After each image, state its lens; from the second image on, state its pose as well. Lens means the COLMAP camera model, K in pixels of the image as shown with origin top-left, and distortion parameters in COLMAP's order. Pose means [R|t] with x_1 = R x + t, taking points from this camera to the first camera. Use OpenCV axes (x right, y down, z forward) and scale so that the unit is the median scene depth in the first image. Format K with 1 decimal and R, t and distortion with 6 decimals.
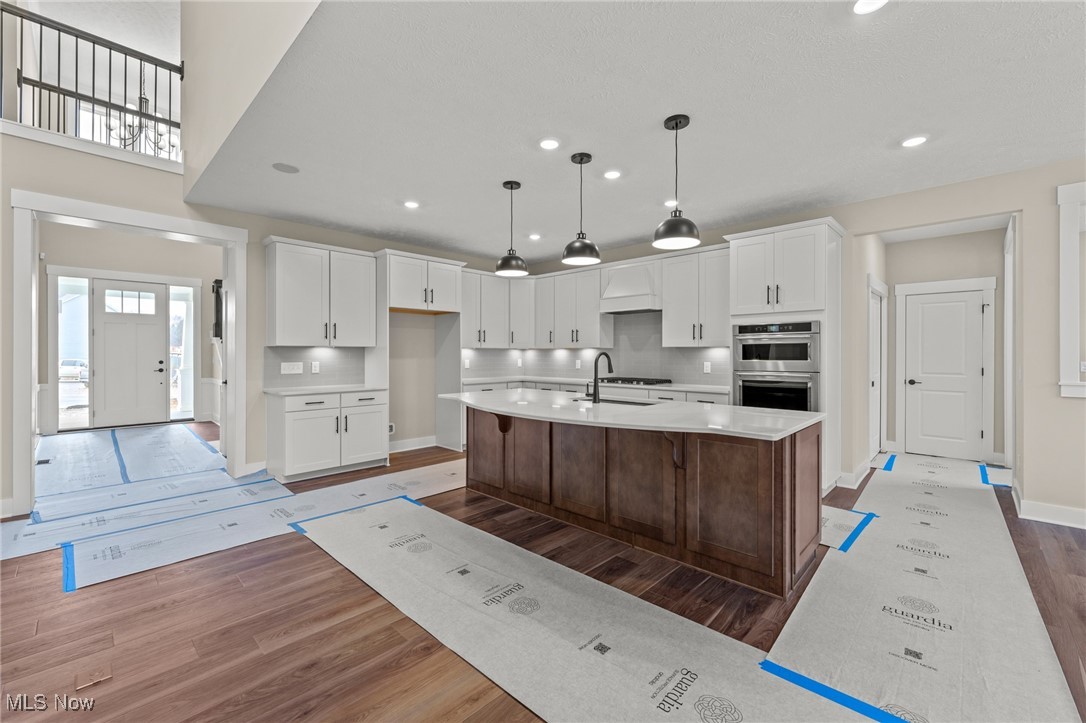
lens RADIAL K [[448.0, 0, 542.7], [0, 448.0, 353.5], [0, 0, 1]] dist [0.001217, -0.000723]
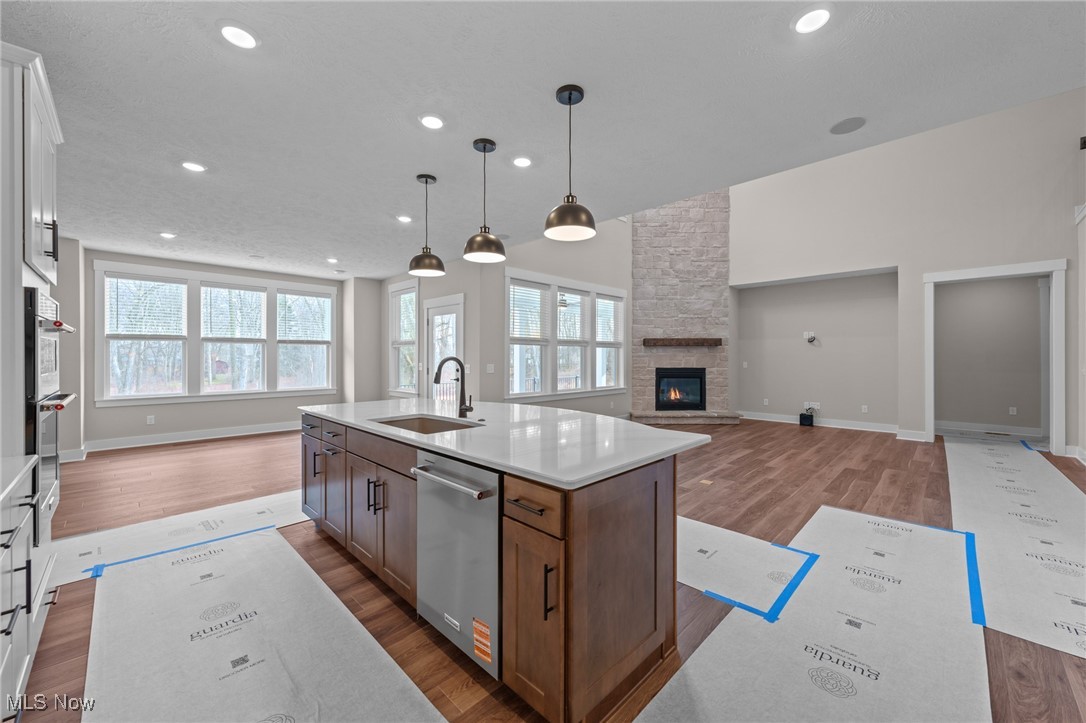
lens RADIAL K [[419.6, 0, 548.9], [0, 419.6, 359.2], [0, 0, 1]] dist [0.007455, 0.001040]
pose [[-0.999996, -0.001418, 0.002642, -0.039642], [-0.001404, 0.999985, 0.005284, -0.002208], [-0.002649, 0.005280, -0.999983, 1.539167]]
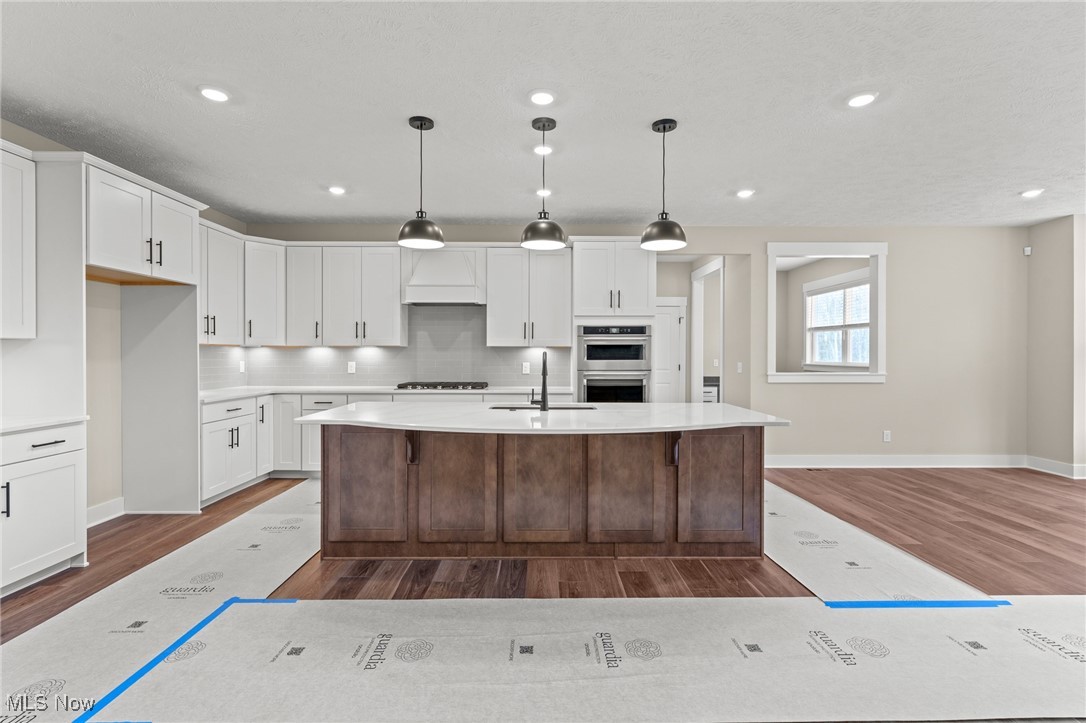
lens RADIAL K [[512.5, 0, 542.9], [0, 512.5, 355.4], [0, 0, 1]] dist [0.003112, 0.000545]
pose [[0.715142, -0.001384, 0.698978, -0.494240], [-0.002097, 0.999989, 0.004126, -0.000521], [-0.698976, -0.004417, 0.715131, 0.249612]]
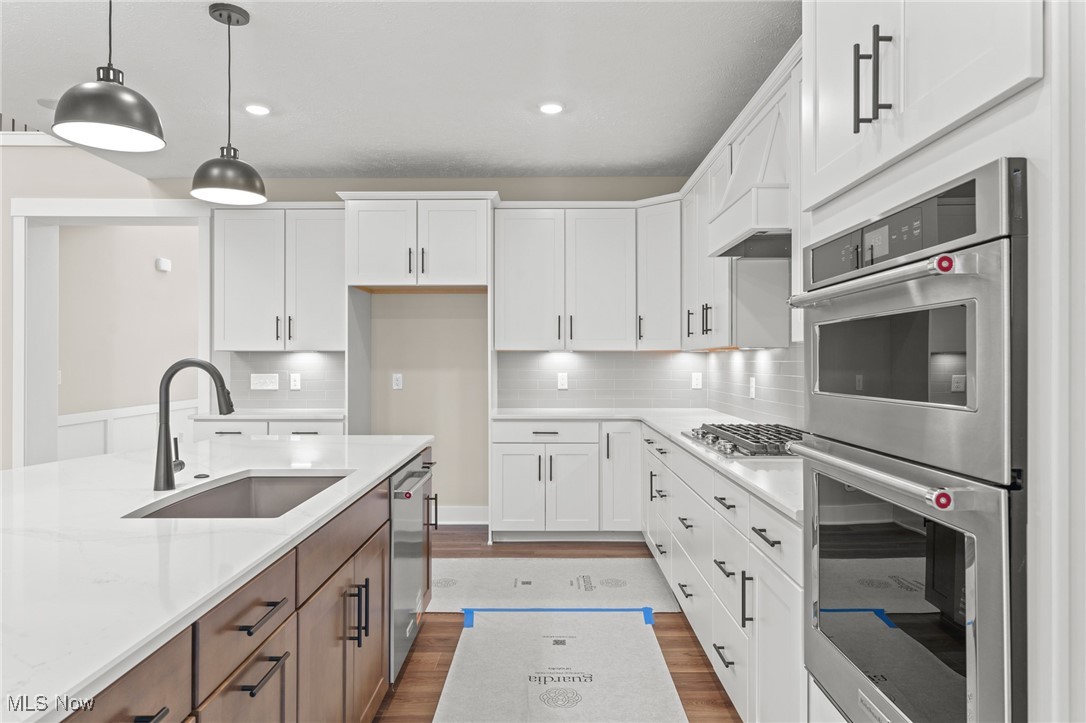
lens RADIAL K [[690.1, 0, 538.2], [0, 690.1, 355.8], [0, 0, 1]] dist [0.013152, -0.000802]
pose [[0.685378, -0.005009, -0.728170, 0.679158], [0.000490, 0.999979, -0.006418, -0.002031], [0.728188, 0.004042, 0.685366, 0.699792]]
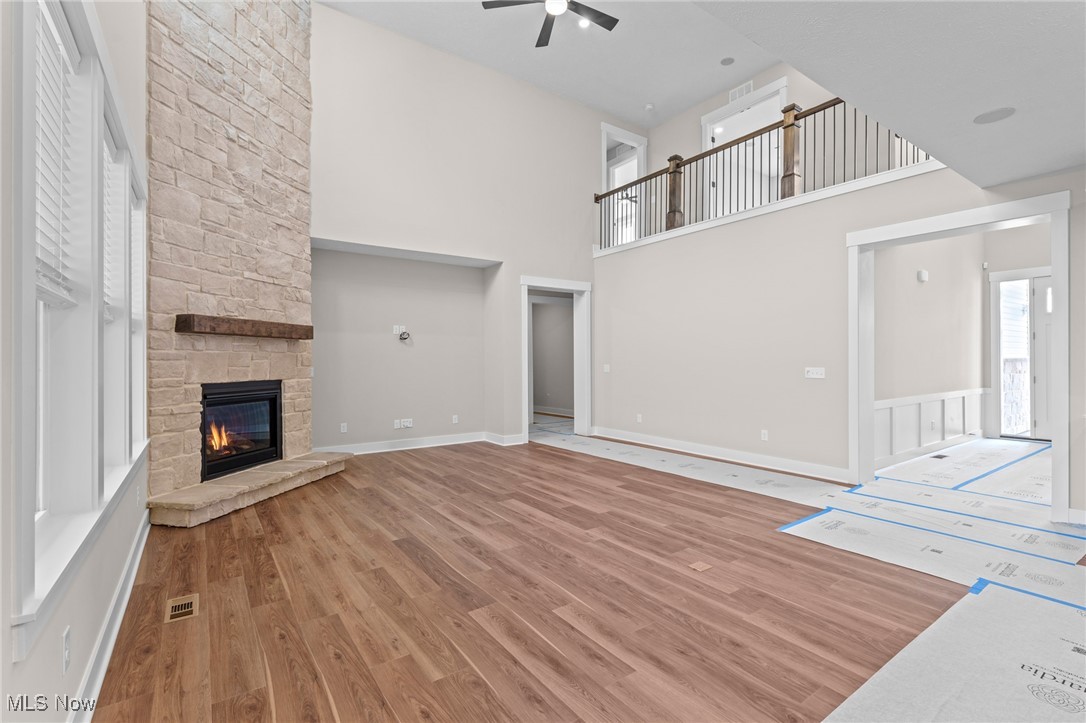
lens RADIAL K [[488.7, 0, 544.5], [0, 488.7, 360.5], [0, 0, 1]] dist [-0.001300, 0.003108]
pose [[-0.189182, 0.000477, -0.981942, 0.342822], [0.002712, 0.999996, -0.000037, 0.001979], [0.981938, -0.002670, -0.189182, 0.356386]]
